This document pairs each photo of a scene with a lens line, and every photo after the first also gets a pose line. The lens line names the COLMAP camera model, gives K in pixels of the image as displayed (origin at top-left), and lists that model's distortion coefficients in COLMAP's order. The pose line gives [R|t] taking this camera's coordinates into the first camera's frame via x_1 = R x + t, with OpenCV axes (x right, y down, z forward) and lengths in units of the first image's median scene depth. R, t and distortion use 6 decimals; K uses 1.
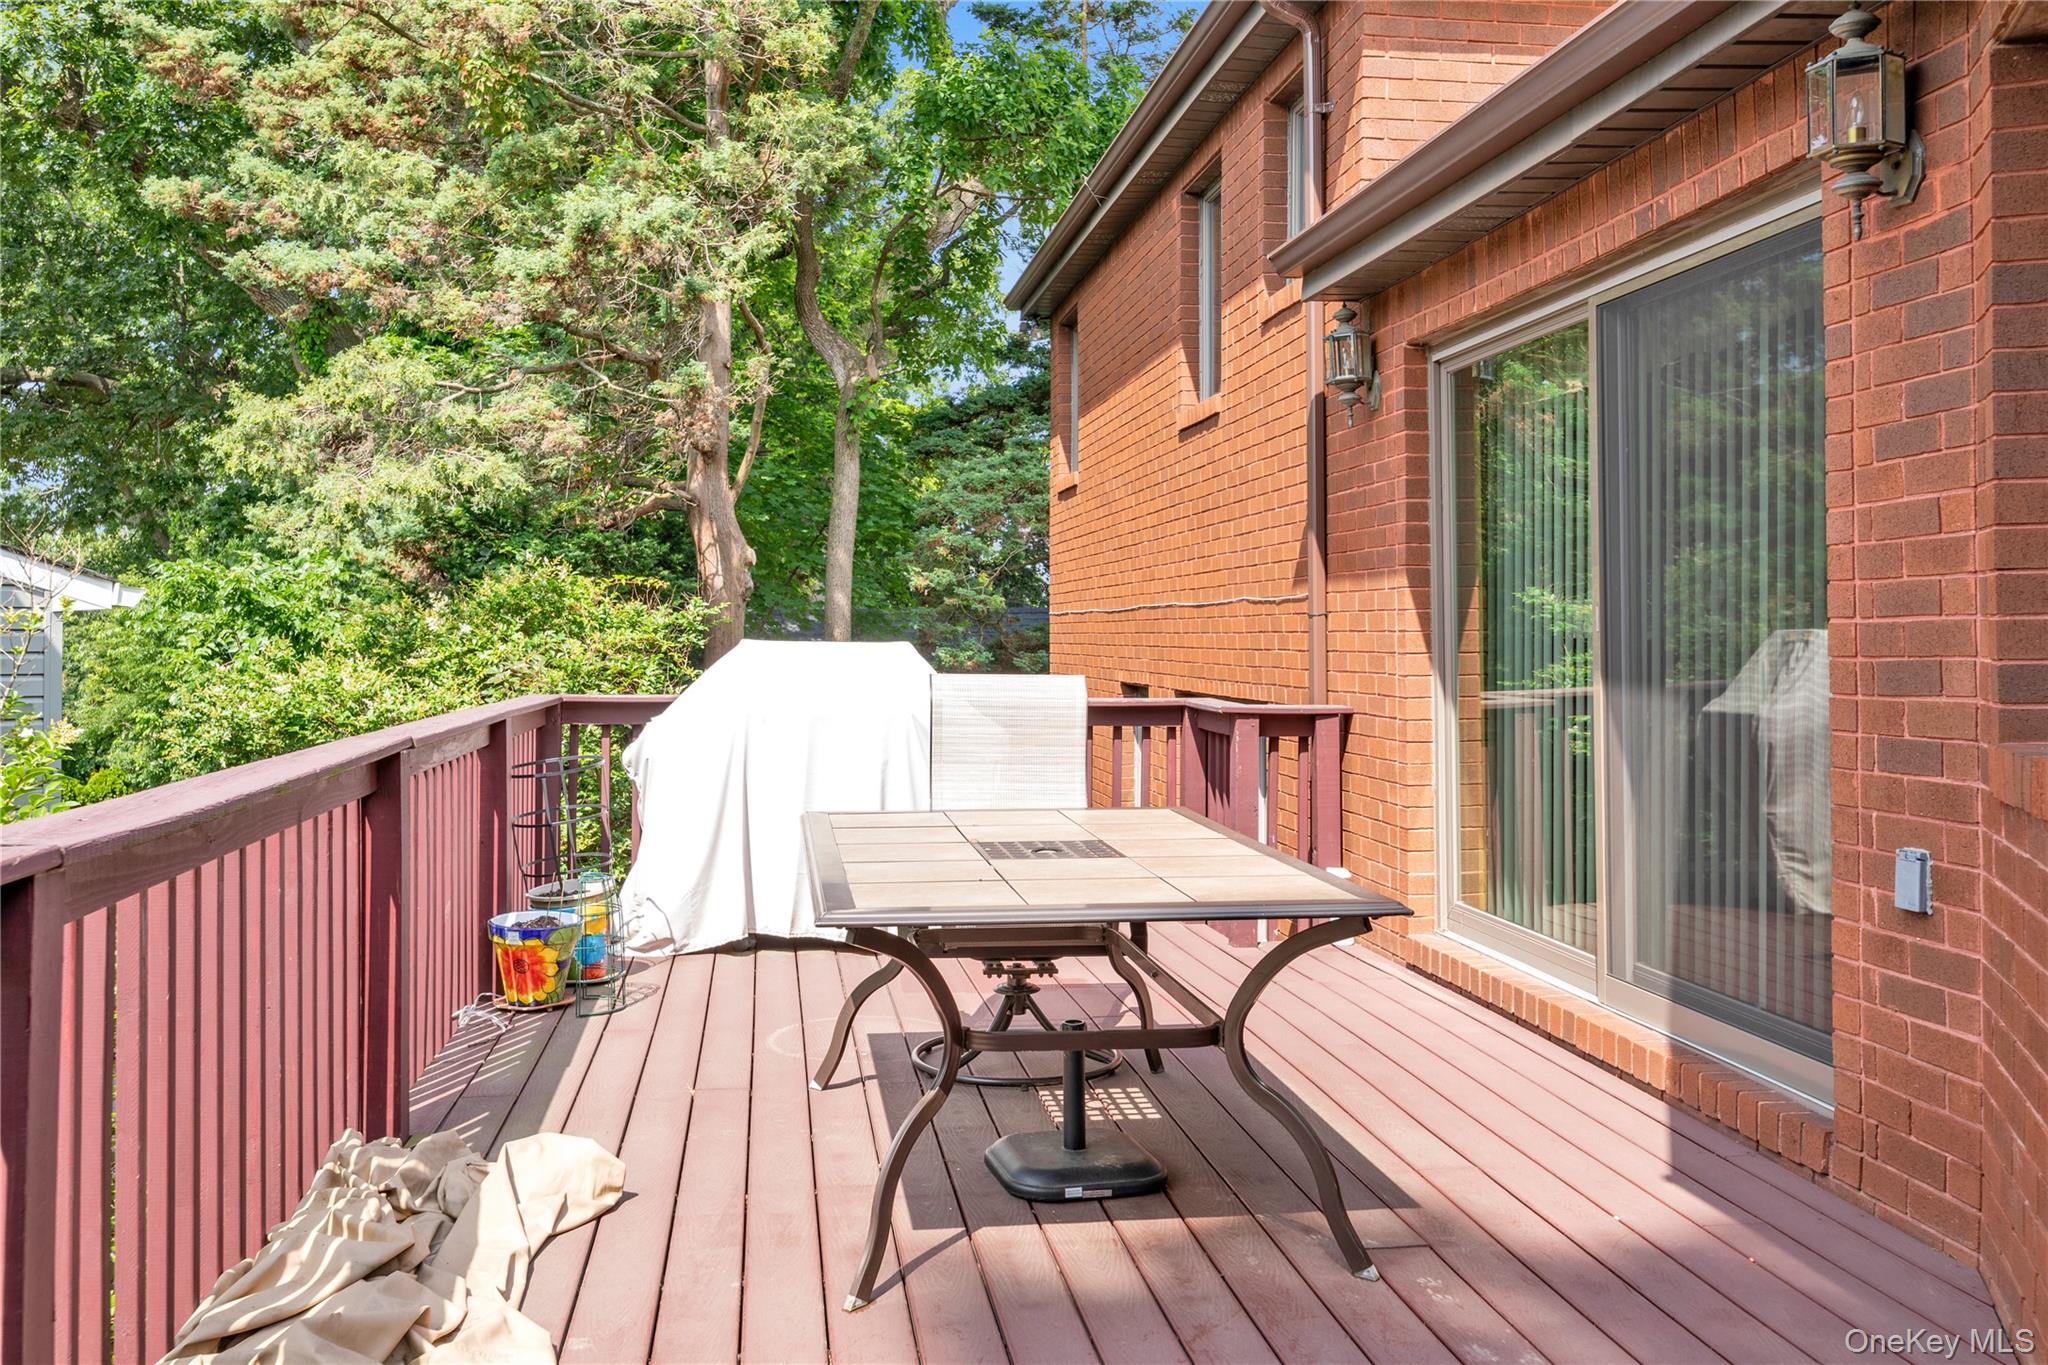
lens RADIAL K [[1778.3, 0, 1023.3], [0, 1778.3, 672.0], [0, 0, 1]] dist [-0.003227, -0.000537]
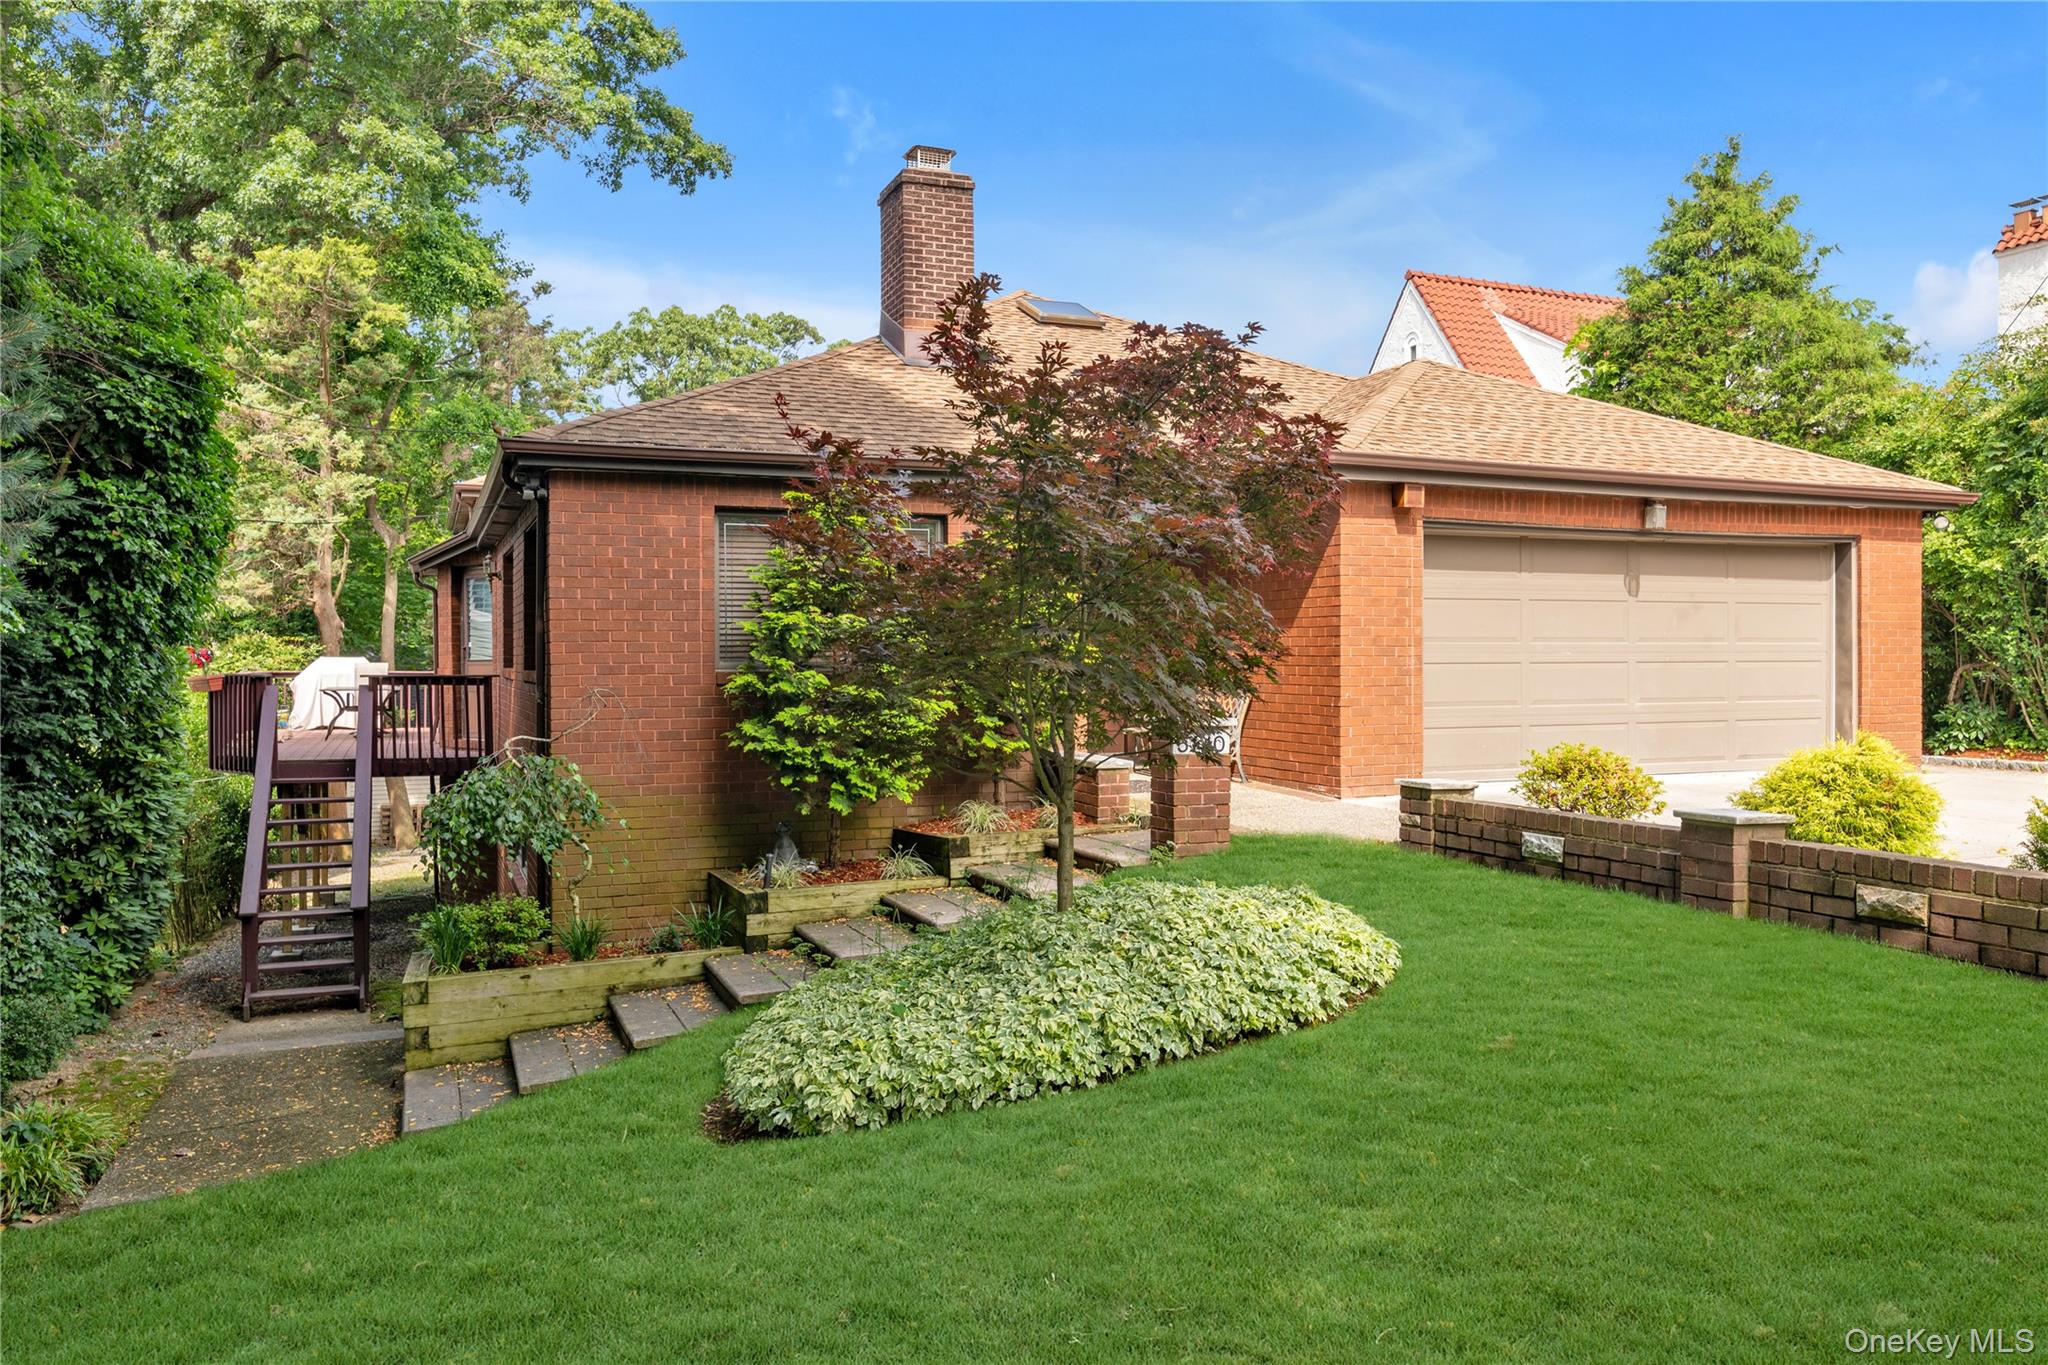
lens RADIAL K [[1462.6, 0, 1024.0], [0, 1462.6, 679.9], [0, 0, 1]] dist [-0.000331, 0.000056]
pose [[0.968213, -0.007527, 0.250013, 0.351545], [0.008092, 0.999967, -0.001231, 0.030506], [-0.249995, 0.003215, 0.968242, -1.653021]]
